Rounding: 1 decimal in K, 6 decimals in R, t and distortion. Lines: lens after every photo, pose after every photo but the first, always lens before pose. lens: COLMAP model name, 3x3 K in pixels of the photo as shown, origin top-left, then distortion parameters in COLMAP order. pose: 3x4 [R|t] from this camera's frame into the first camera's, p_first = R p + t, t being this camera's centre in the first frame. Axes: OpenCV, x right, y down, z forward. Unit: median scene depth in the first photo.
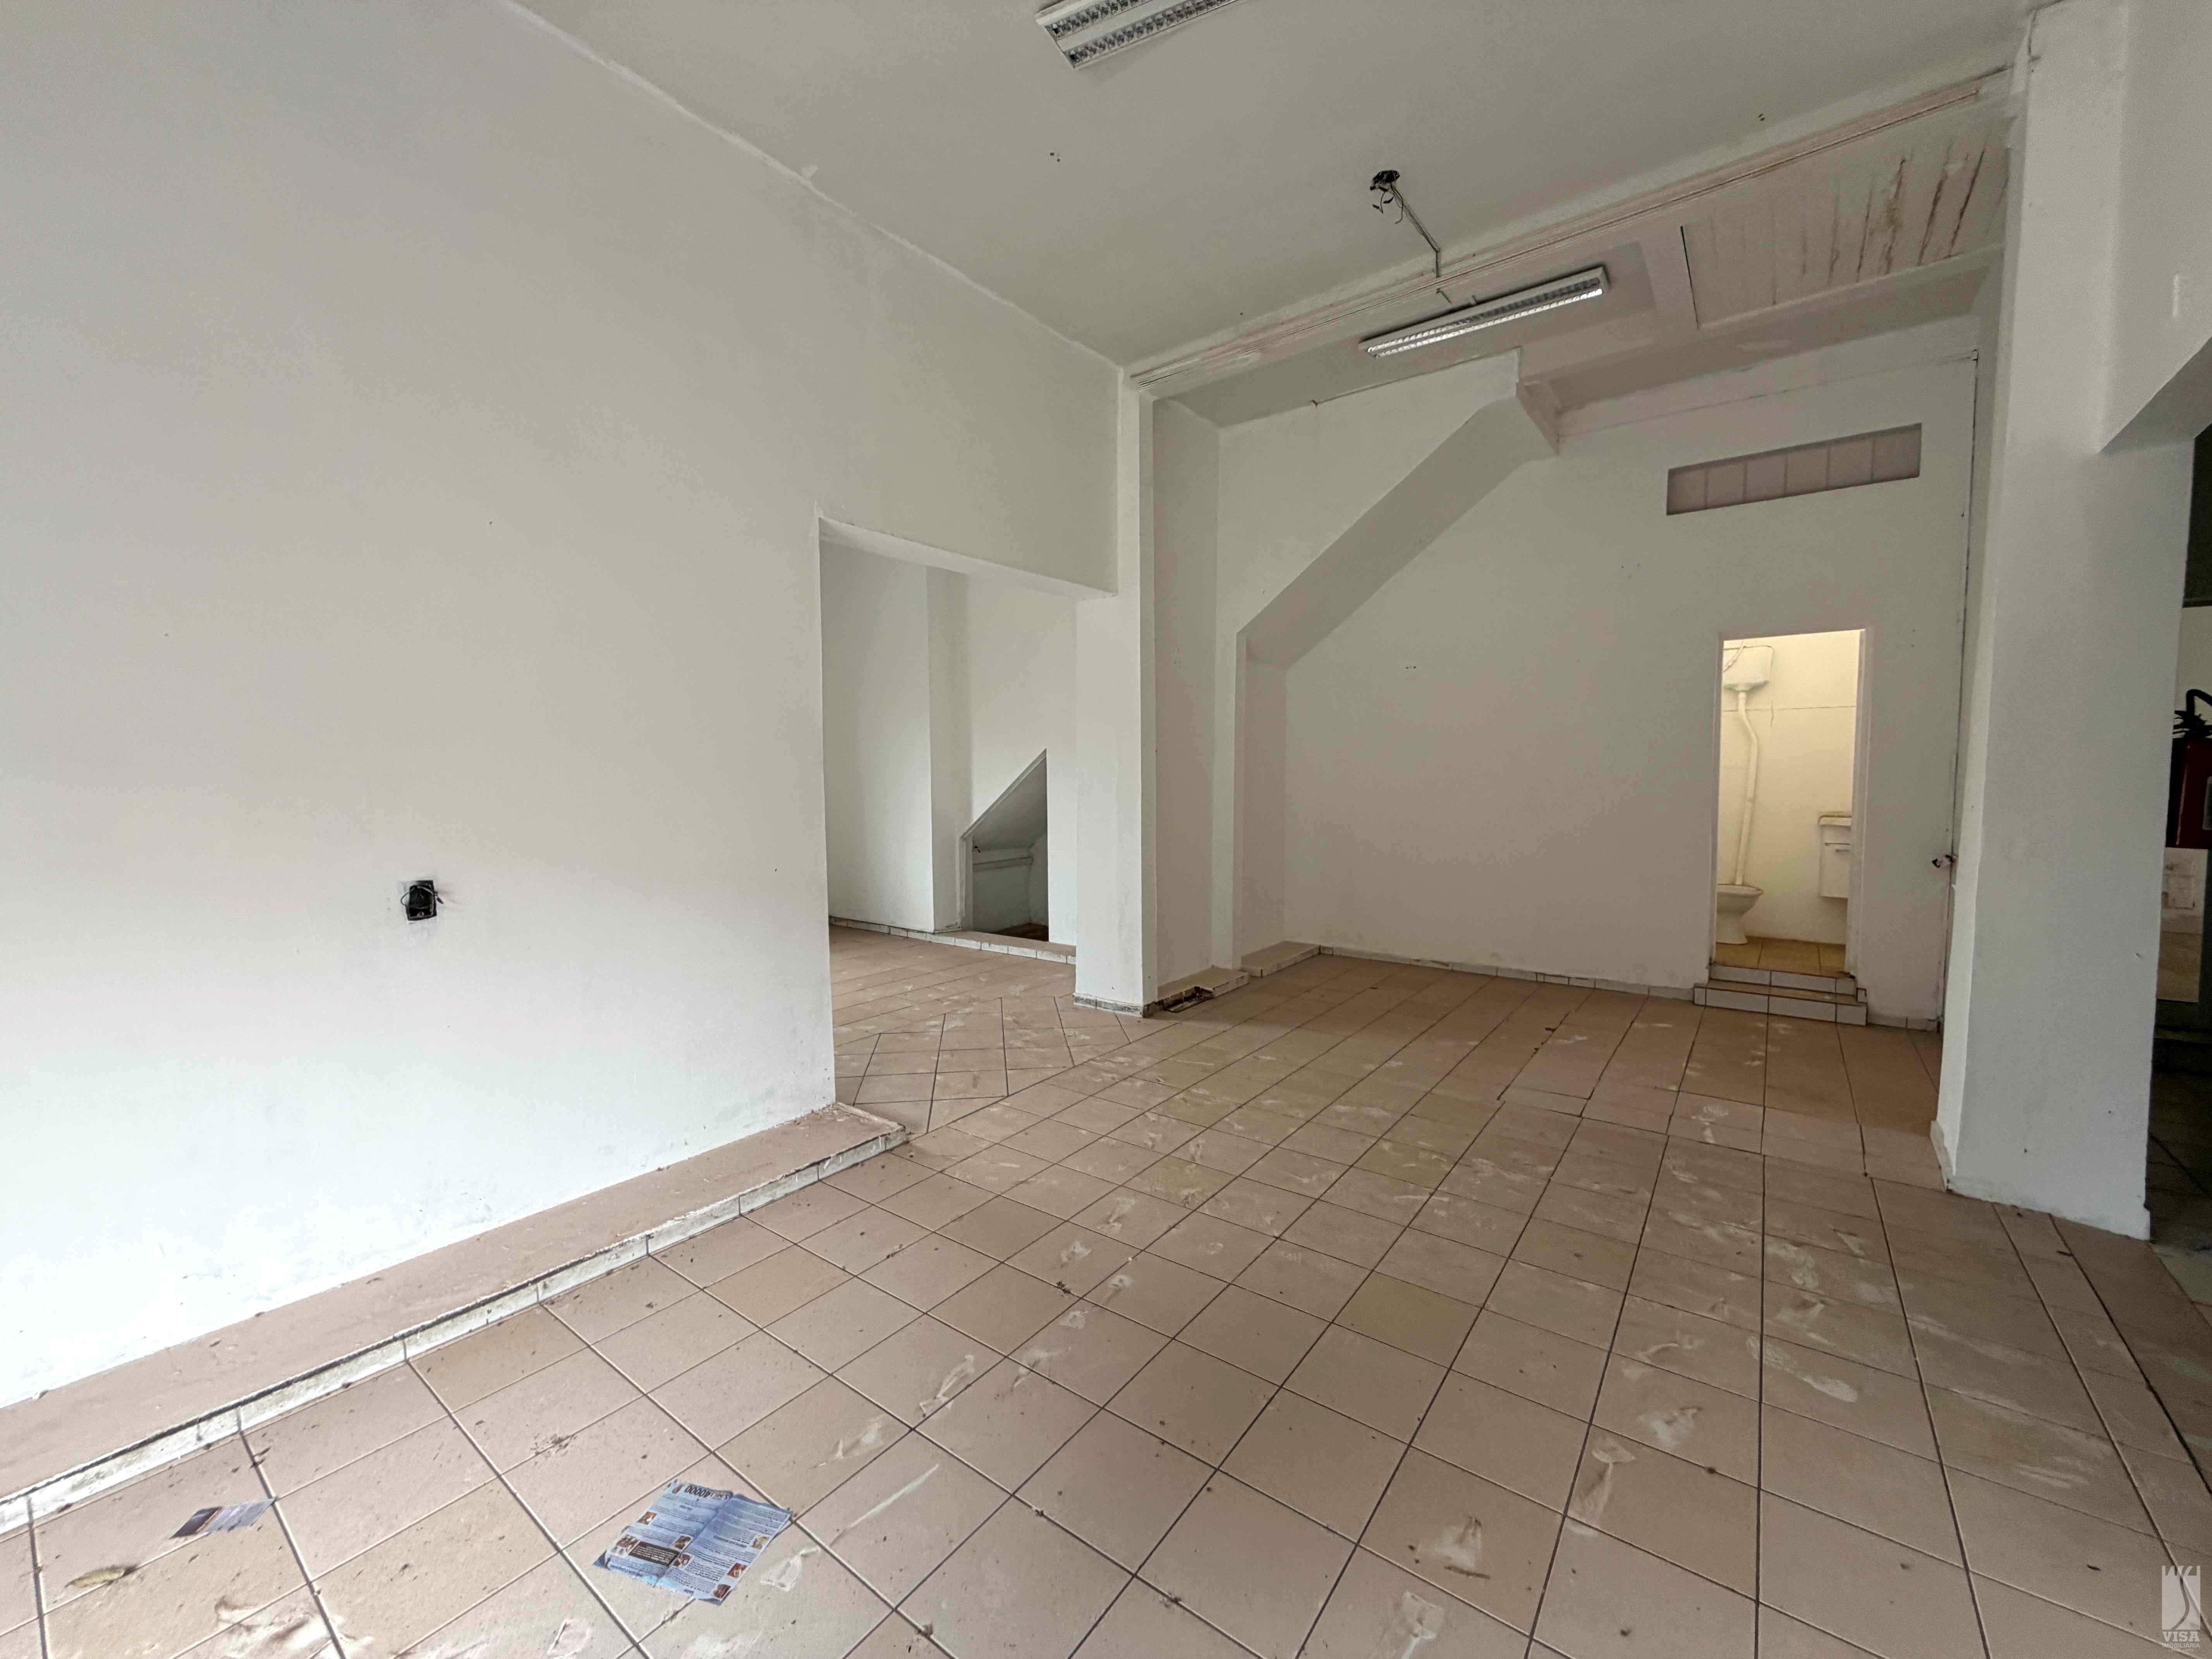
lens RADIAL K [[877.5, 0, 1104.9], [0, 877.5, 828.8], [0, 0, 1]] dist [0.001119, -0.000162]
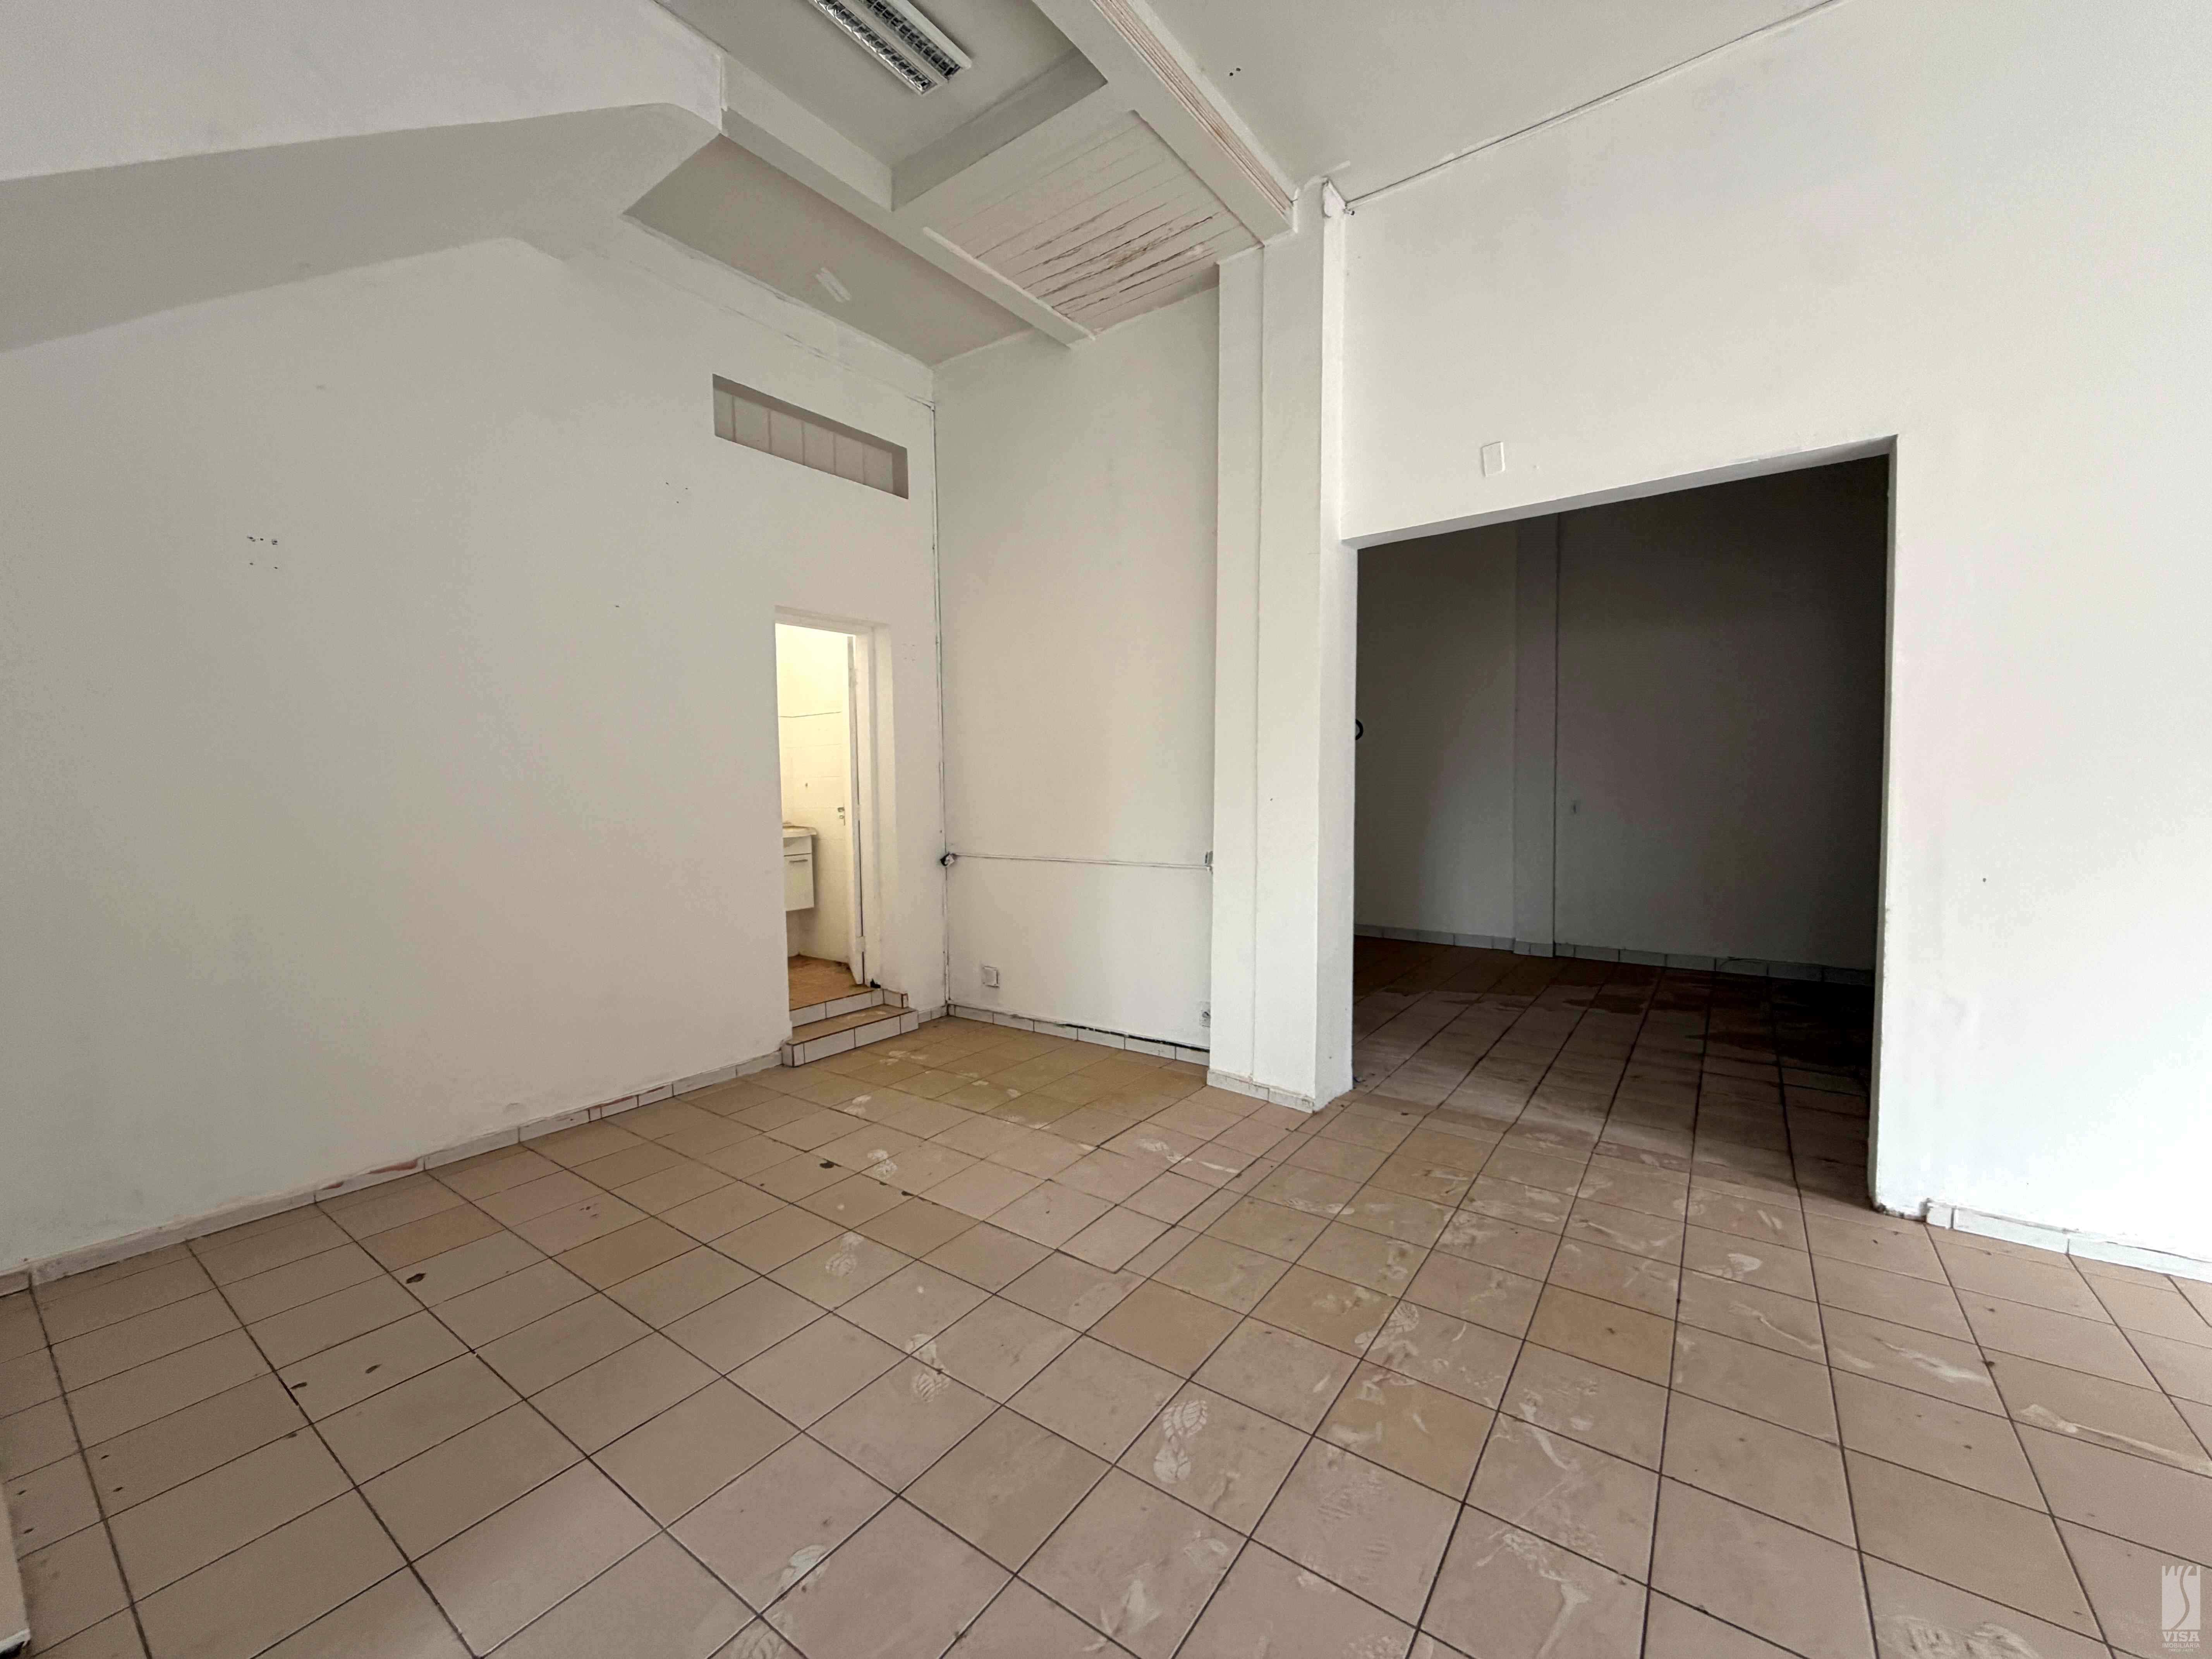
lens RADIAL K [[877.5, 0, 1103.2], [0, 877.5, 830.0], [0, 0, 1]] dist [0.001119, -0.000162]
pose [[-0.029482, -0.045081, 0.998548, -0.168946], [0.074858, 0.996077, 0.047180, -0.043148], [-0.996758, 0.076140, -0.025991, 0.935930]]
